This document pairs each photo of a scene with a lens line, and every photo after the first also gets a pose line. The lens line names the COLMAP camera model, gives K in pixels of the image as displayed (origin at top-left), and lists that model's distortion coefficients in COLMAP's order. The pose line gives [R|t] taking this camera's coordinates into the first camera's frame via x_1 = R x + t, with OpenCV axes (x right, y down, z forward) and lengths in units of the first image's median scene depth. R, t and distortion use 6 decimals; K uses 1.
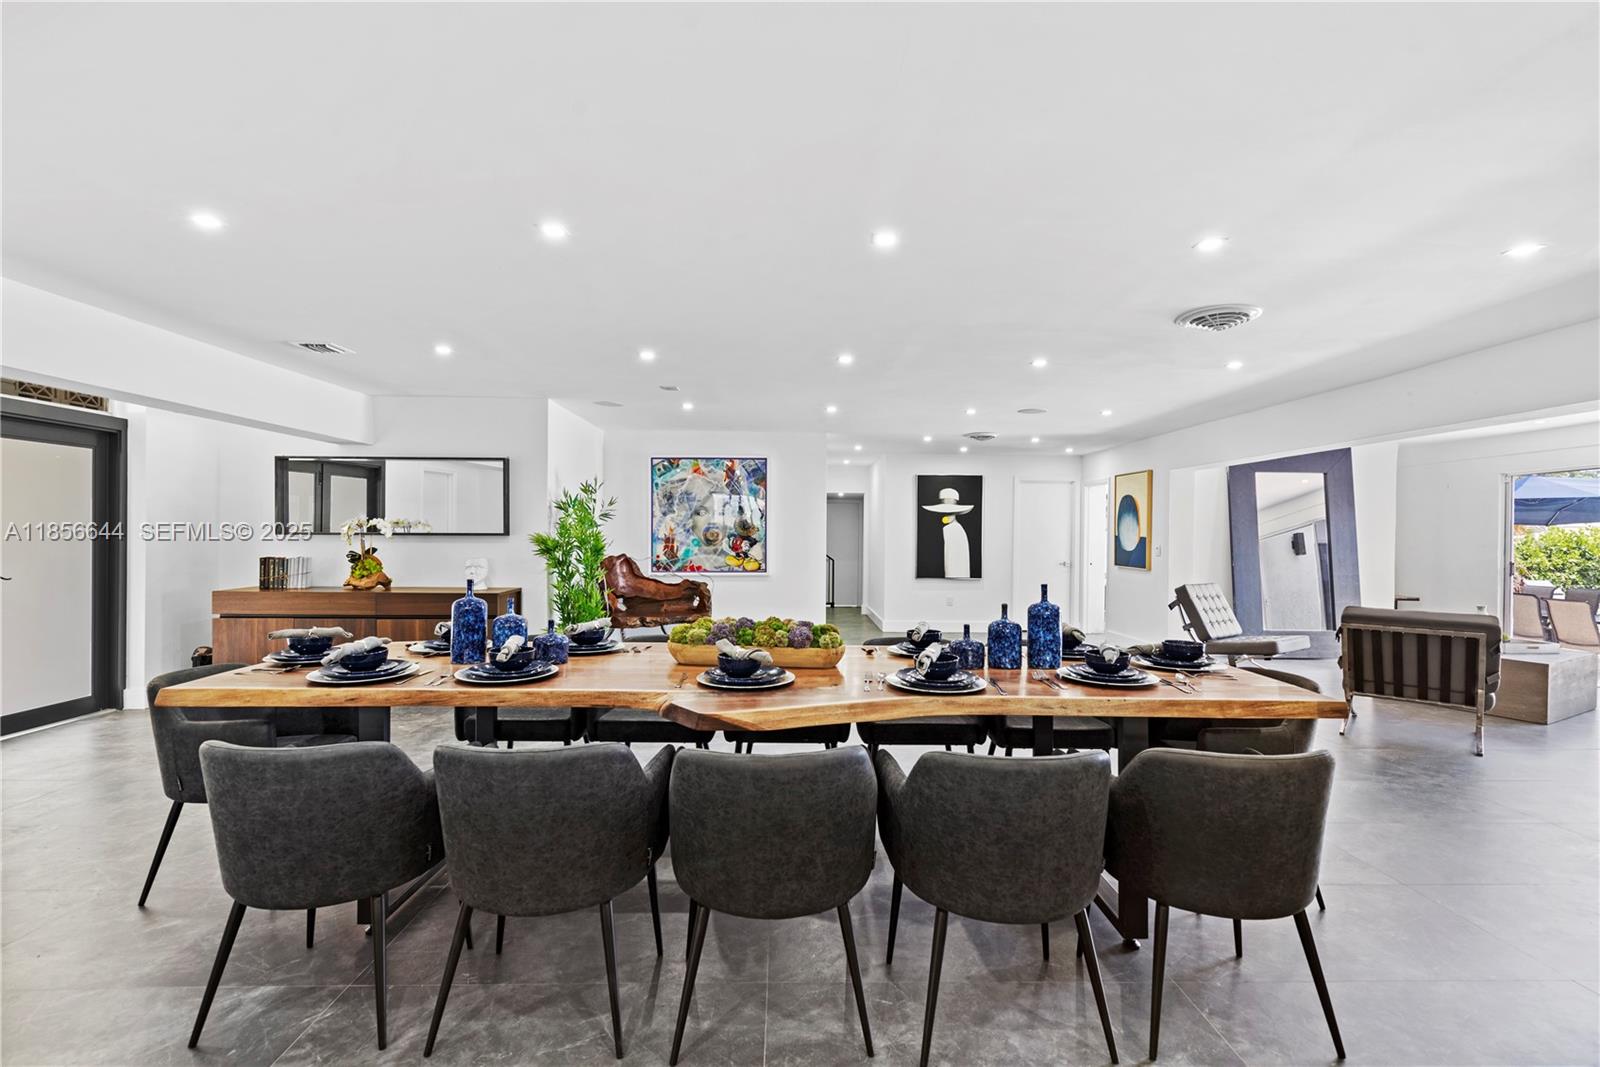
lens RADIAL K [[732.4, 0, 800.0], [0, 732.4, 533.5], [0, 0, 1]] dist [0.007141, 0.000195]
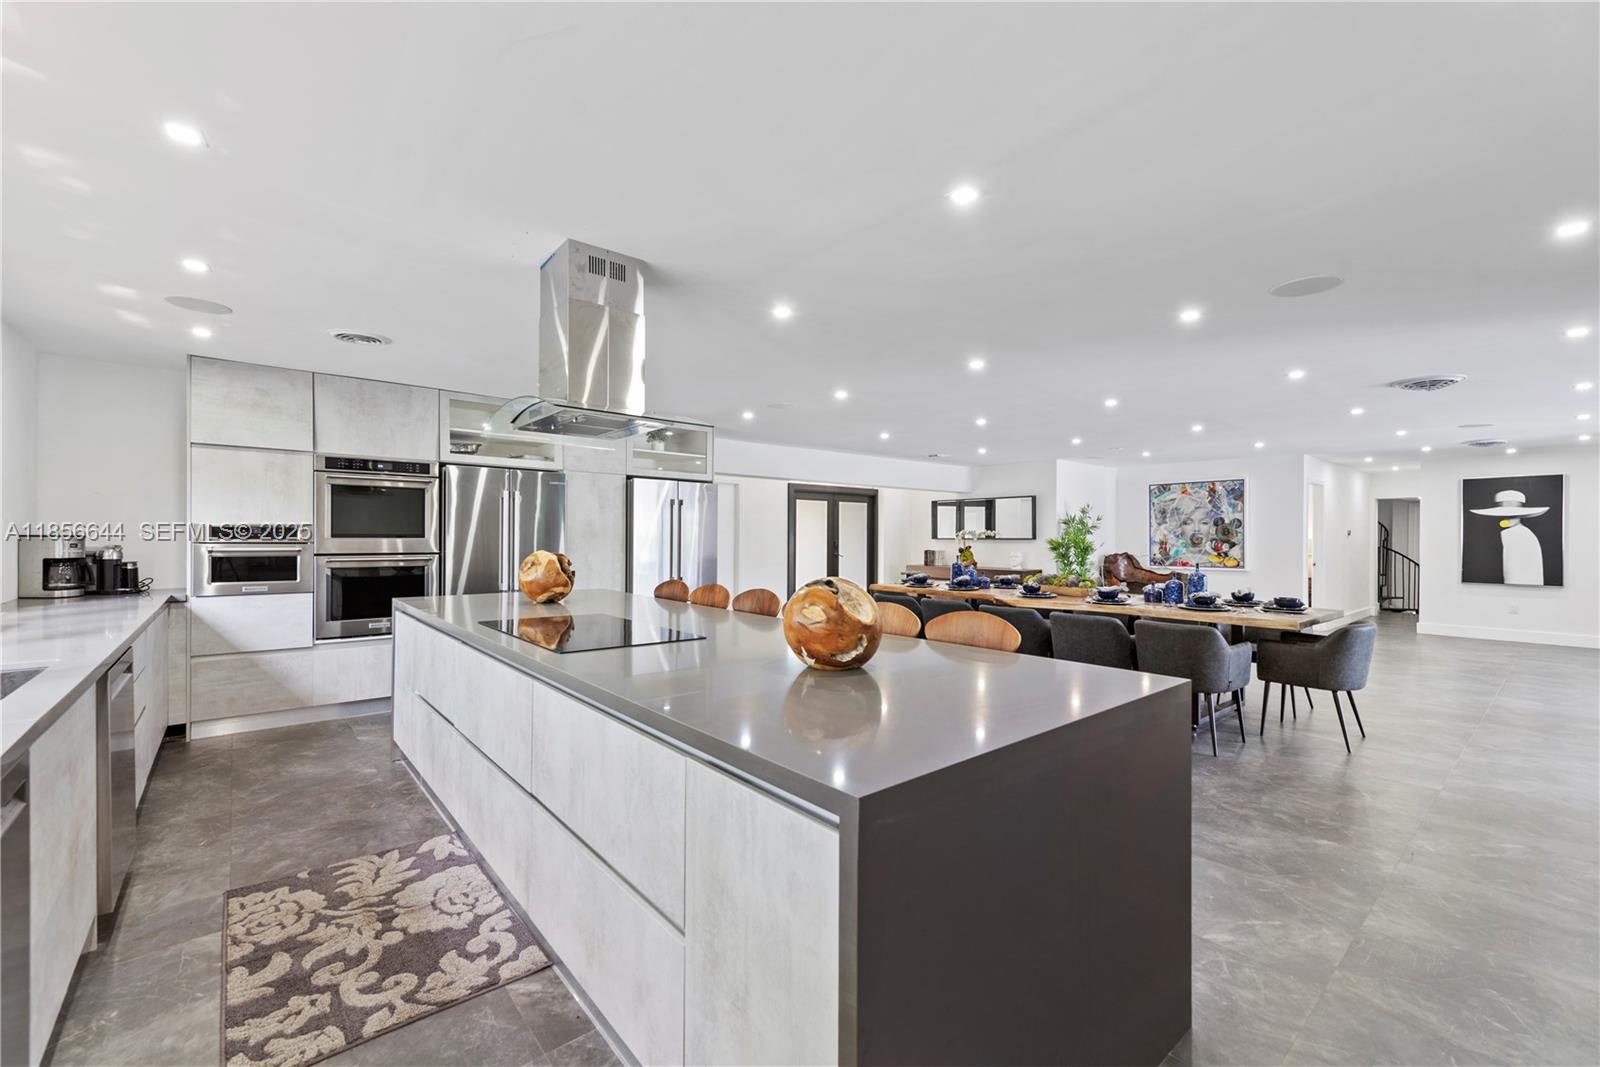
lens RADIAL K [[644.9, 0, 800.0], [0, 644.9, 533.5], [0, 0, 1]] dist [-0.000025, 0.000154]
pose [[0.622864, -0.008442, -0.782284, 0.352602], [0.000991, 0.999949, -0.010002, 0.002465], [0.782329, 0.005454, 0.622841, -0.308615]]
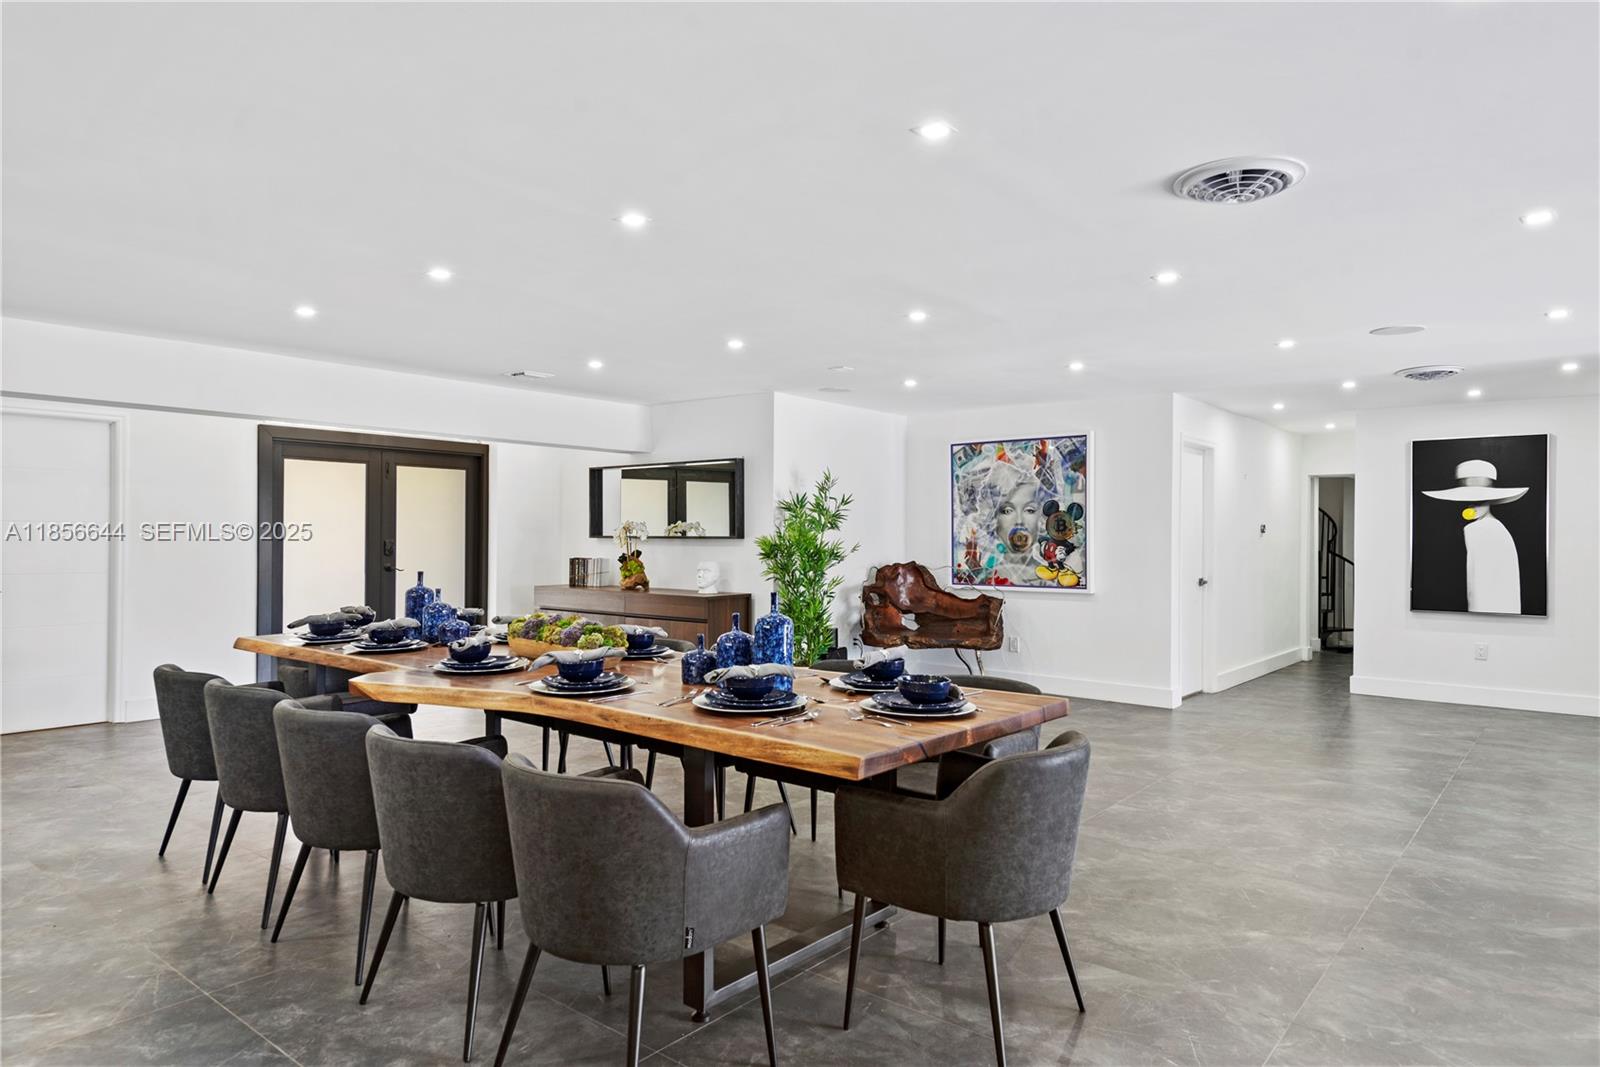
lens RADIAL K [[970.1, 0, 800.0], [0, 970.1, 533.5], [0, 0, 1]] dist [0.020579, -0.001918]
pose [[0.762352, -0.004341, -0.647148, 0.369224], [-0.000297, 0.999975, -0.007057, 0.003734], [0.647162, 0.005572, 0.762332, 0.063724]]
